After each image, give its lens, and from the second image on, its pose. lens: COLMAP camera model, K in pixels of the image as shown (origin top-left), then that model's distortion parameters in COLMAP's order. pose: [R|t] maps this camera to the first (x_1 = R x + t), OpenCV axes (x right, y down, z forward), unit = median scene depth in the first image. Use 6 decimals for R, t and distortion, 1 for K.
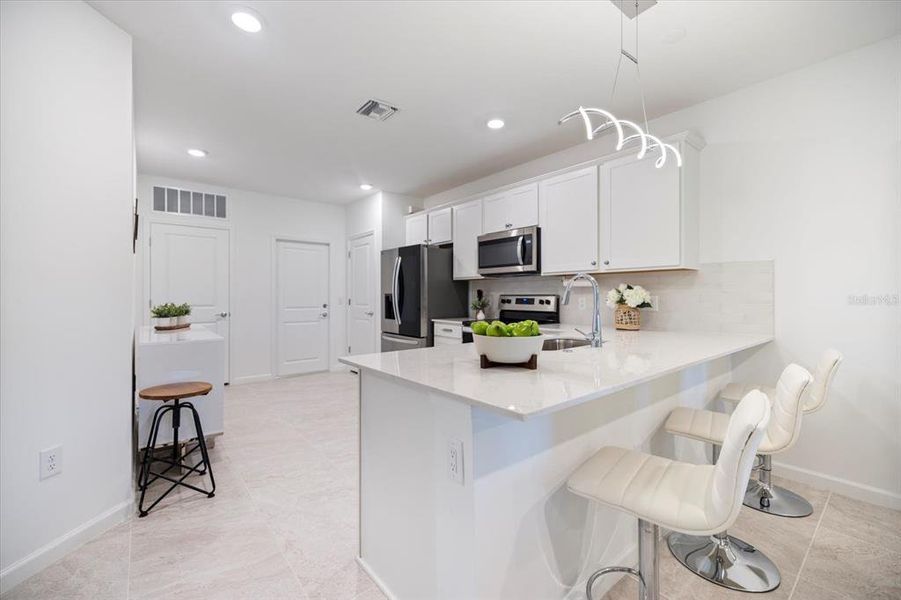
lens RADIAL K [[377.2, 0, 453.8], [0, 377.2, 294.4], [0, 0, 1]] dist [0.002962, -0.000336]
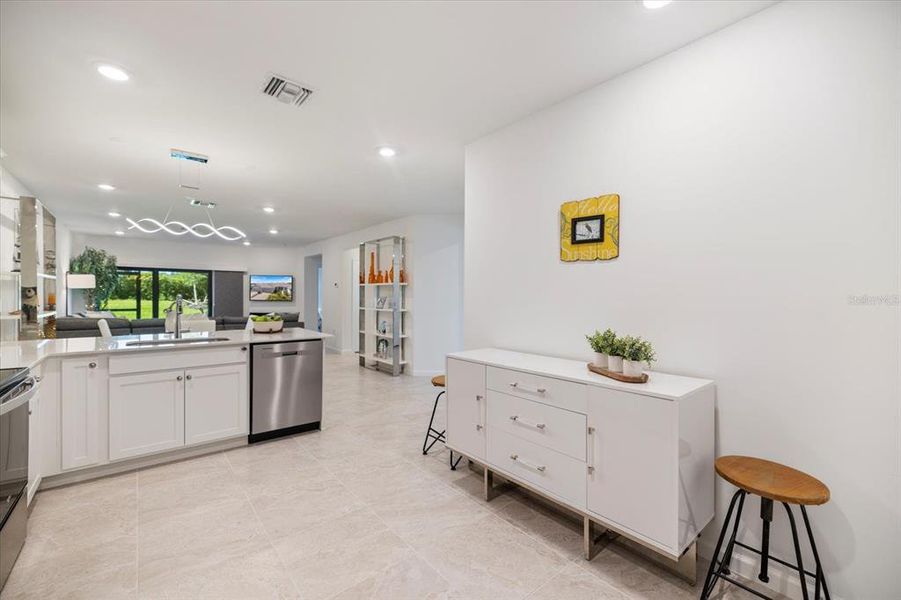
lens RADIAL K [[377.2, 0, 449.9], [0, 377.2, 299.2], [0, 0, 1]] dist [0.002962, -0.000336]
pose [[-0.999973, -0.006856, 0.002751, -0.427463], [-0.006841, 0.999962, 0.005439, -0.026056], [-0.002788, 0.005420, -0.999981, 1.386616]]
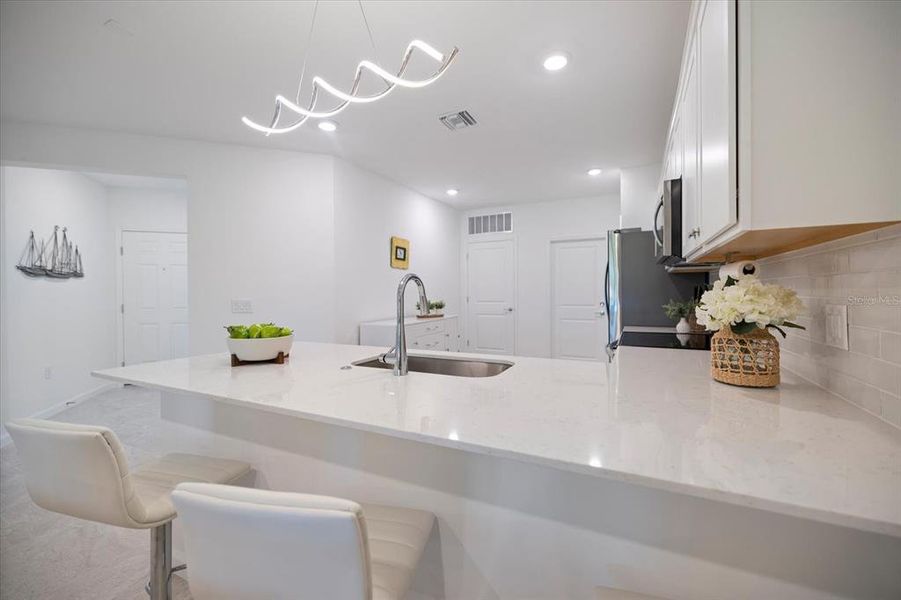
lens RADIAL K [[377.2, 0, 445.0], [0, 377.2, 295.5], [0, 0, 1]] dist [0.002962, -0.000336]
pose [[0.399551, 0.008260, -0.916674, 0.568615], [0.009761, 0.999864, 0.013264, -0.012136], [0.916659, -0.014248, 0.399416, 0.403674]]
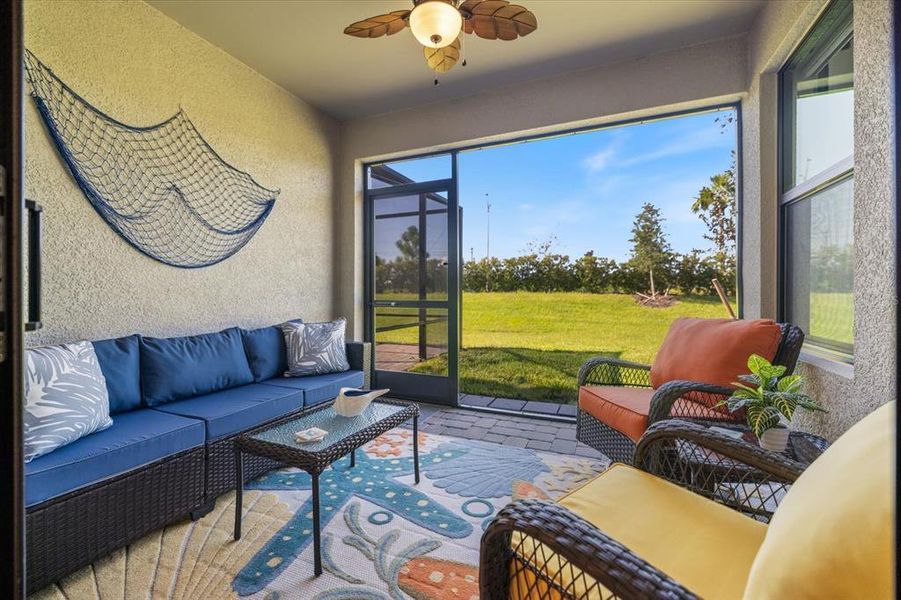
lens RADIAL K [[377.2, 0, 451.8], [0, 377.2, 295.3], [0, 0, 1]] dist [0.002962, -0.000336]
pose [[-0.459364, -0.005749, 0.888230, 1.264856], [-0.000828, 0.999981, 0.006045, 0.063765], [-0.888248, 0.002042, -0.459360, -1.202463]]
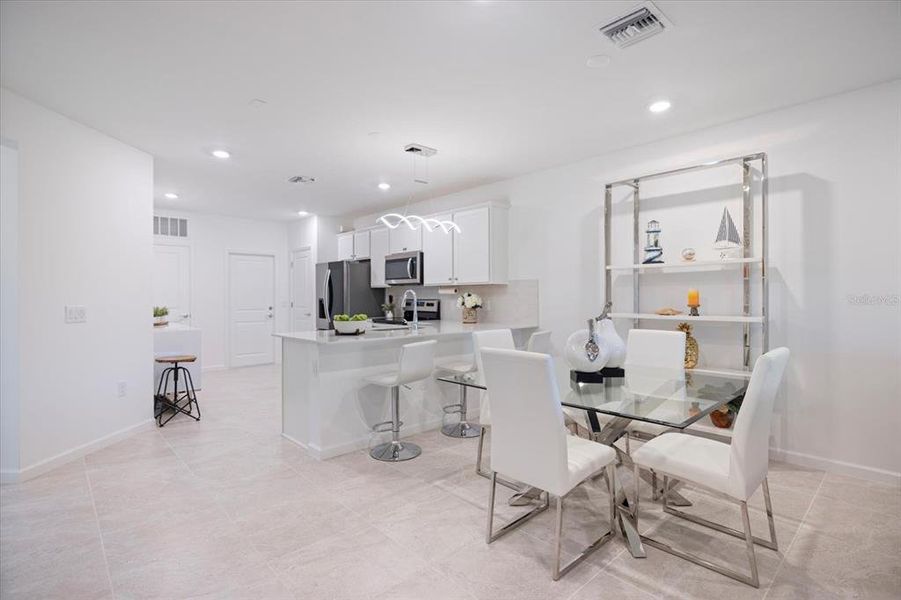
lens RADIAL K [[434.2, 0, 454.6], [0, 434.2, 295.8], [0, 0, 1]] dist [-0.001841, 0.000220]
pose [[0.998256, -0.003325, 0.058938, 0.233191], [0.003117, 0.999989, 0.003619, -0.017482], [-0.058950, -0.003429, 0.998255, -0.596198]]
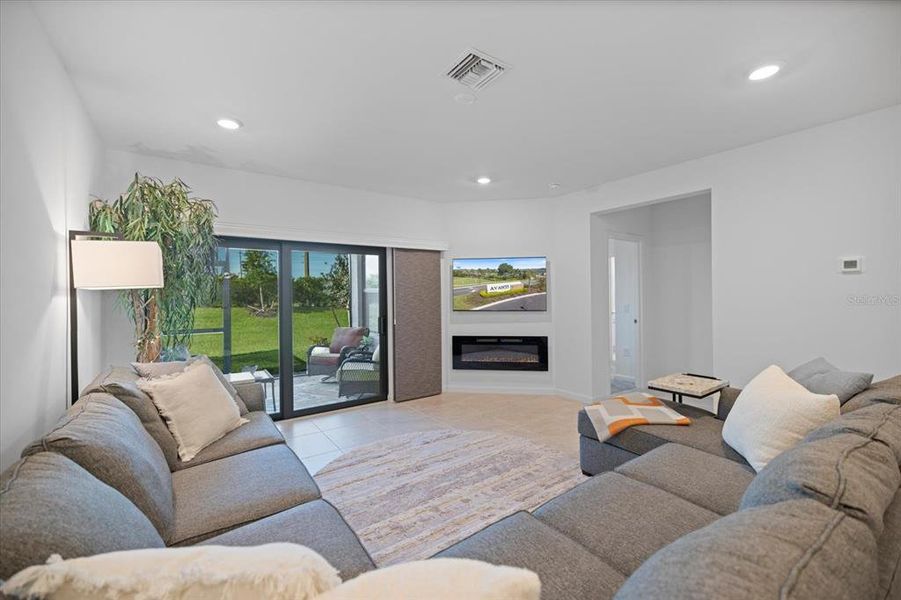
lens RADIAL K [[377.2, 0, 453.7], [0, 377.2, 297.3], [0, 0, 1]] dist [0.002962, -0.000336]
pose [[-0.997528, 0.008538, 0.069746, 0.952465], [0.008561, 0.999963, 0.000032, -0.040449], [-0.069743, 0.000629, -0.997565, -0.038183]]
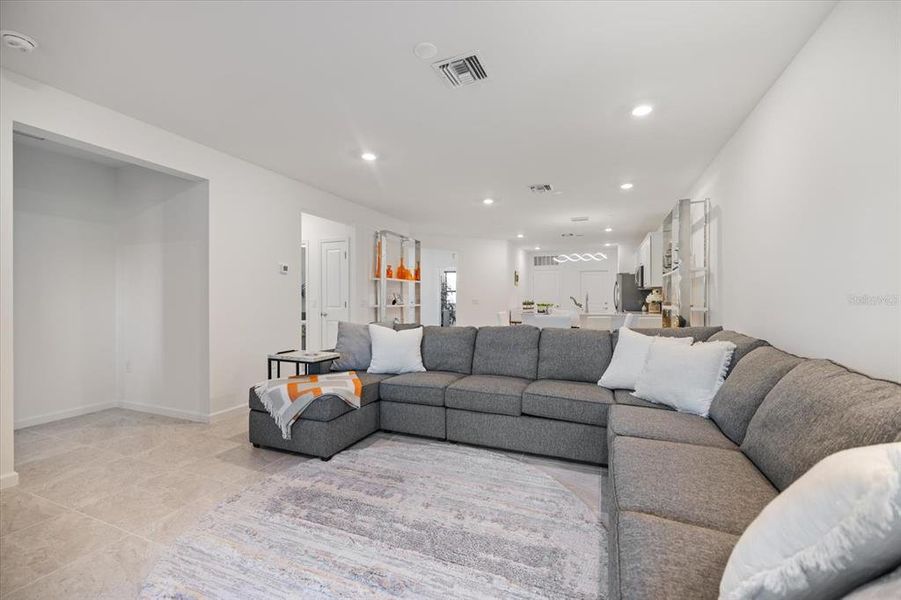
lens RADIAL K [[377.2, 0, 447.2], [0, 377.2, 303.6], [0, 0, 1]] dist [0.002962, -0.000336]
pose [[0.467313, 0.012239, -0.884007, 1.481916], [0.003152, 0.999875, 0.015510, -0.002655], [0.884087, -0.010035, 0.467215, -0.911393]]
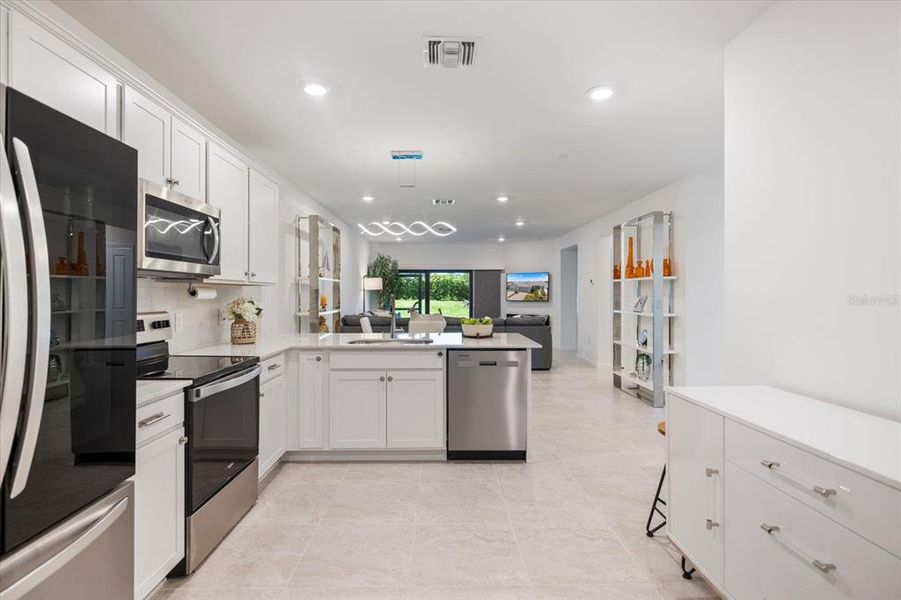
lens RADIAL K [[449.4, 0, 449.7], [0, 449.4, 295.6], [0, 0, 1]] dist [-0.004066, 0.002674]
pose [[-0.782569, -0.002372, 0.622559, -0.545080], [-0.003053, 0.999995, -0.000027, -0.026019], [-0.622556, -0.001922, -0.782573, 1.249907]]
